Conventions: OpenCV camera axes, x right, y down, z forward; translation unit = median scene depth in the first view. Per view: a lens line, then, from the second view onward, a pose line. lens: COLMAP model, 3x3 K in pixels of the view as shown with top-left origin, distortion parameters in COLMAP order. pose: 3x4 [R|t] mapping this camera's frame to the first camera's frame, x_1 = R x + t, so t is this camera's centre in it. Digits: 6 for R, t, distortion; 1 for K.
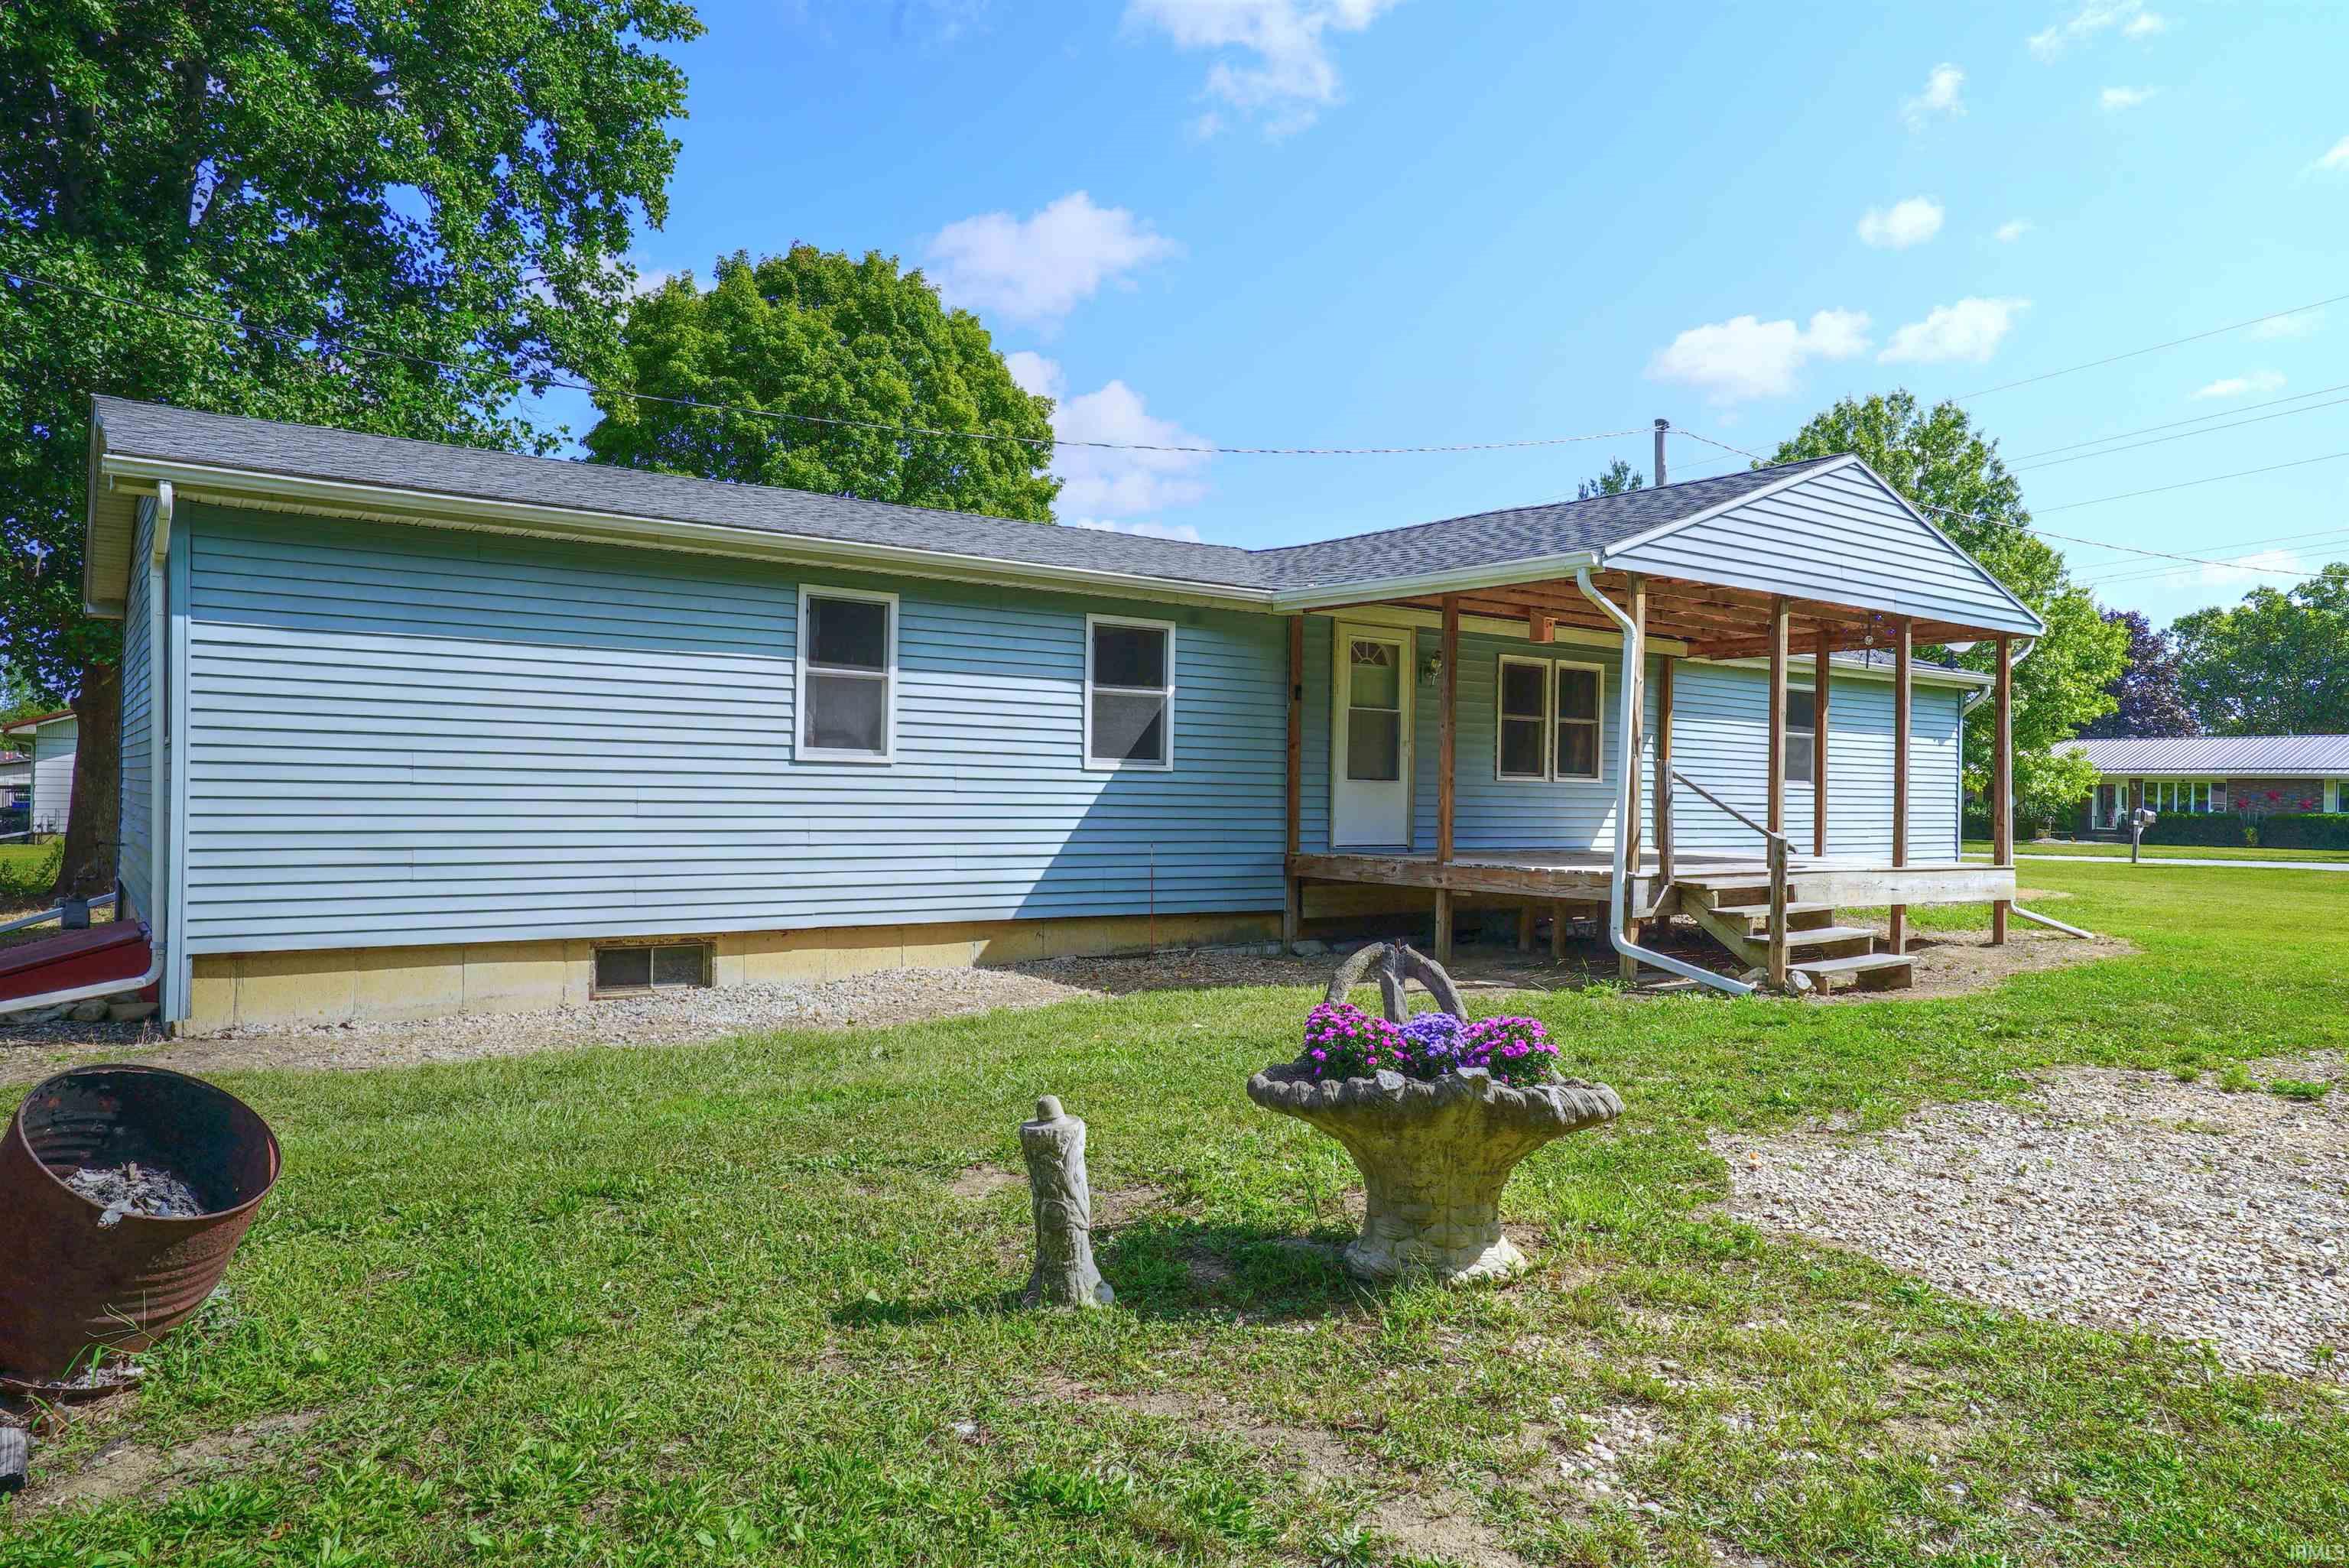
lens RADIAL K [[1532.1, 0, 1173.8], [0, 1532.1, 792.7], [0, 0, 1]] dist [0.002445, 0.001006]
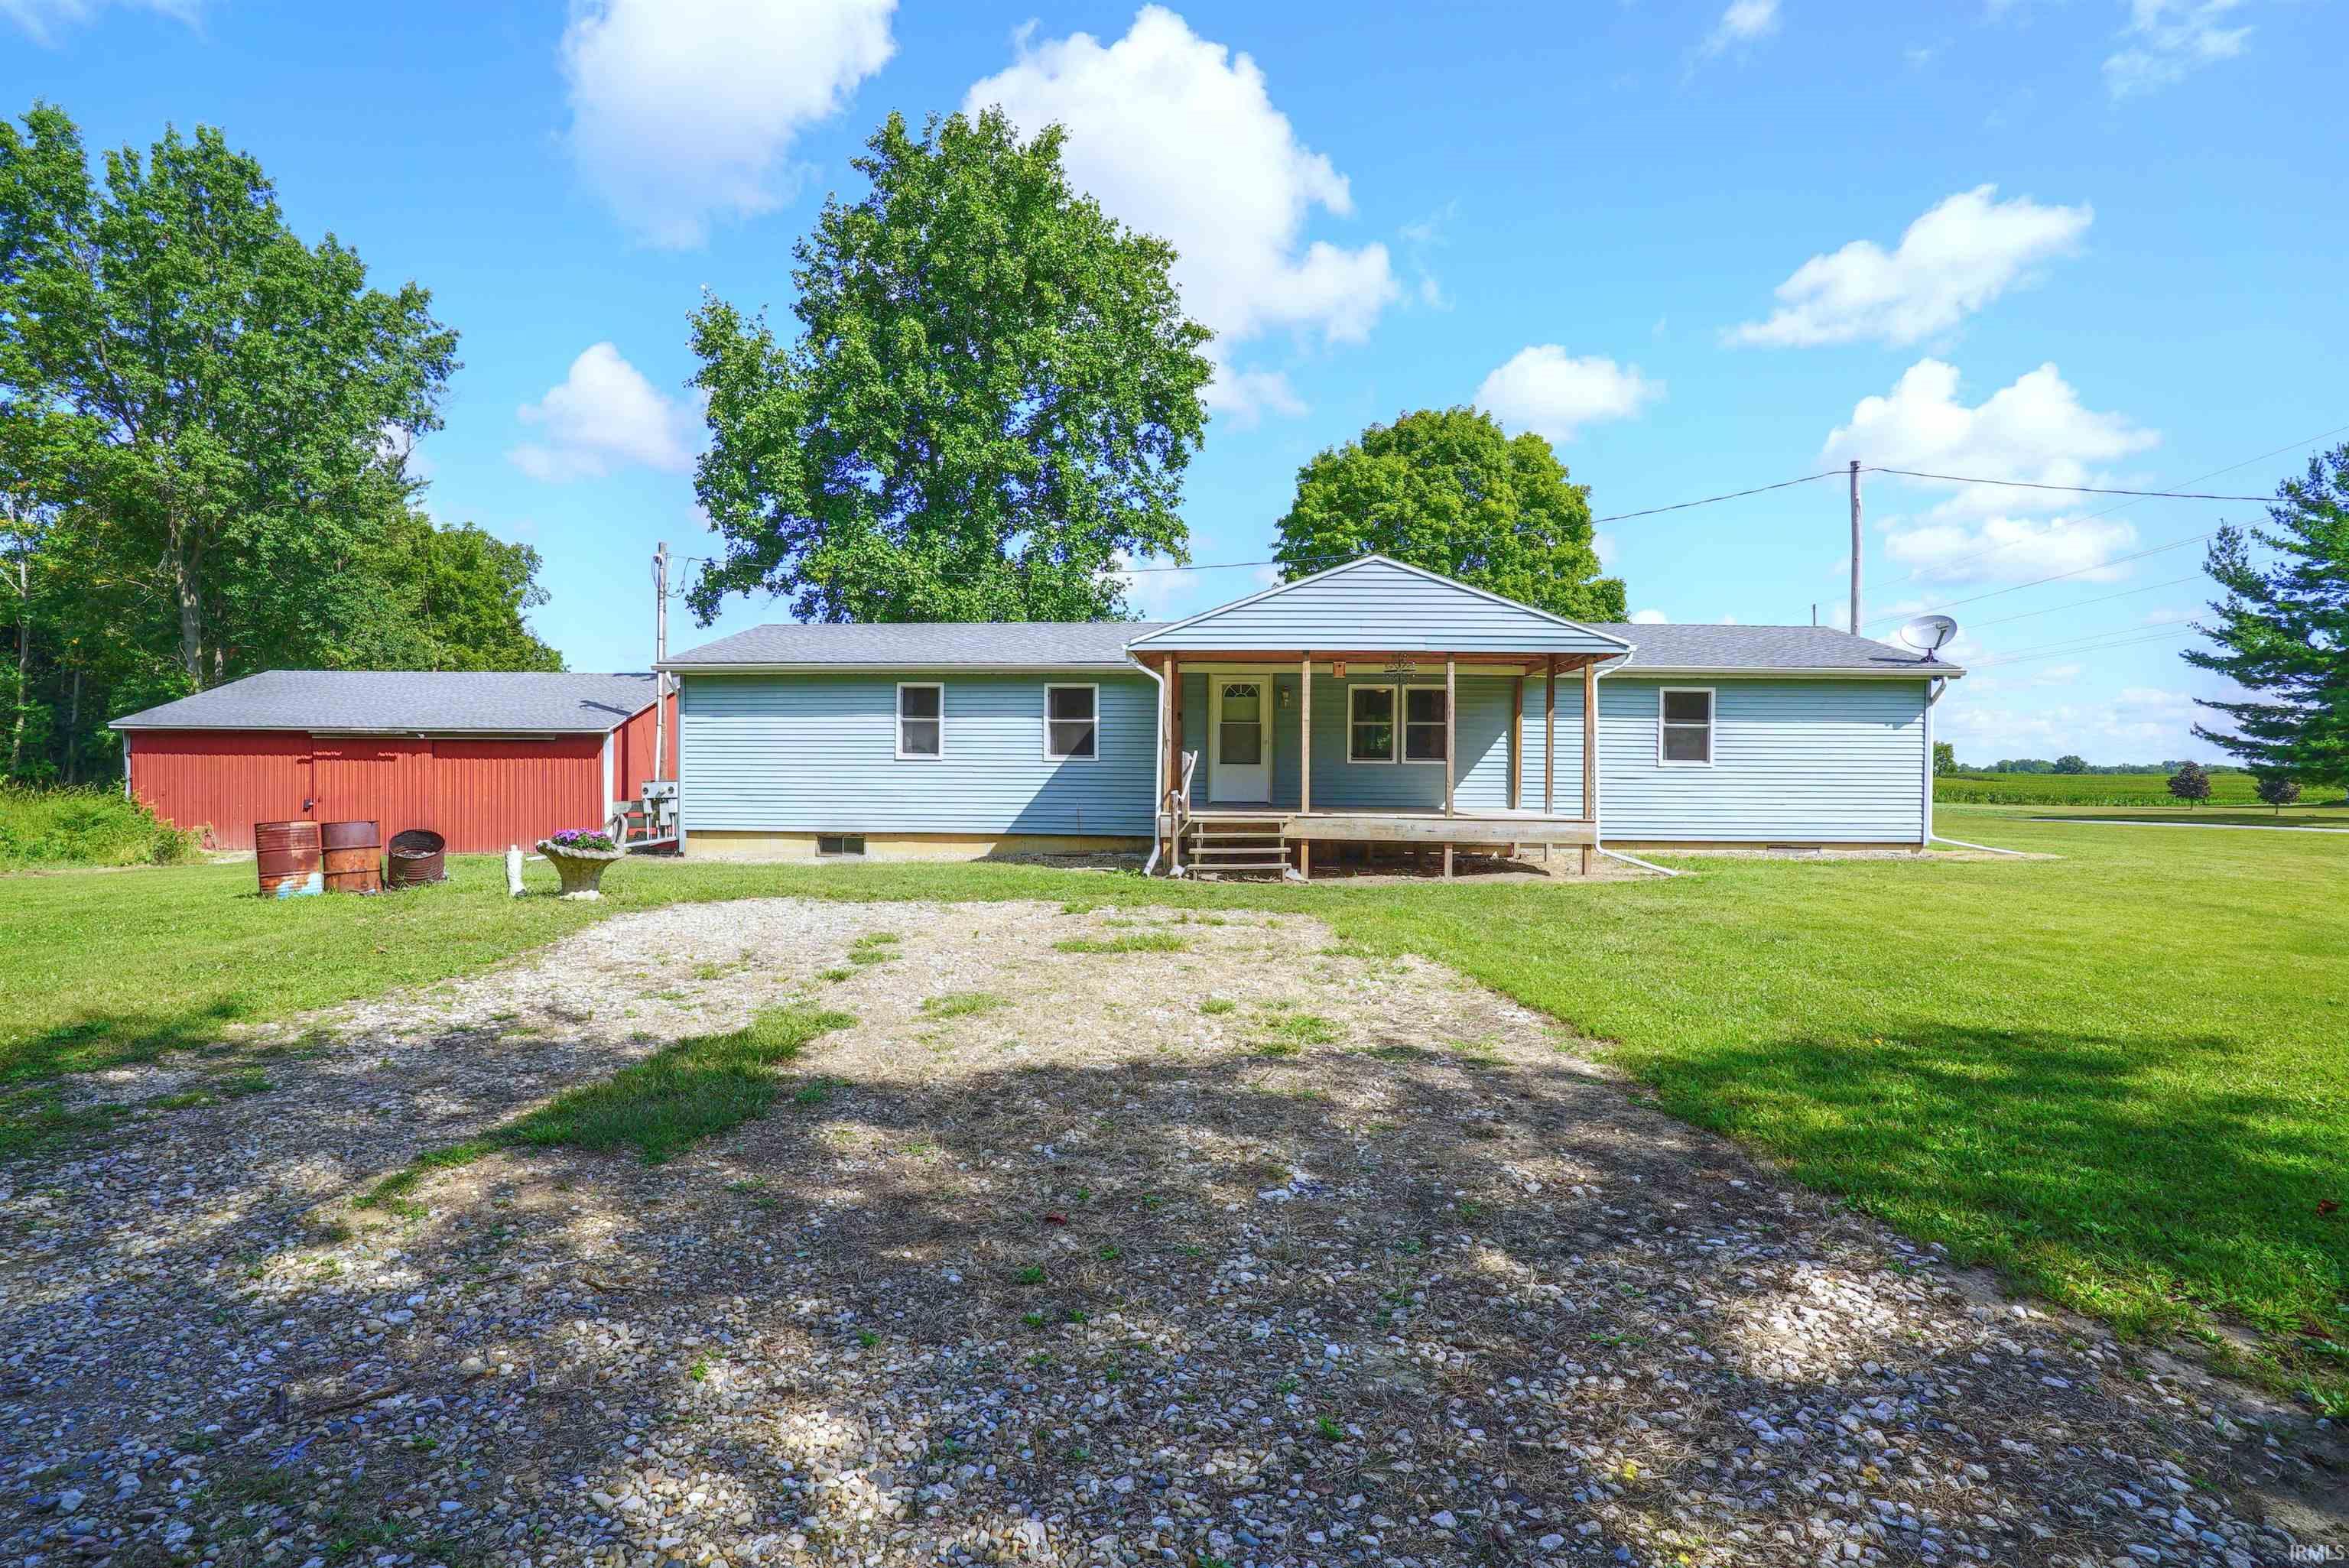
lens RADIAL K [[1159.3, 0, 1180.5], [0, 1159.3, 773.2], [0, 0, 1]] dist [-0.026835, 0.000574]
pose [[0.778518, -0.009294, -0.627554, 1.000521], [0.005846, 0.999954, -0.007557, 0.013477], [0.627595, 0.002214, 0.778537, -0.075271]]
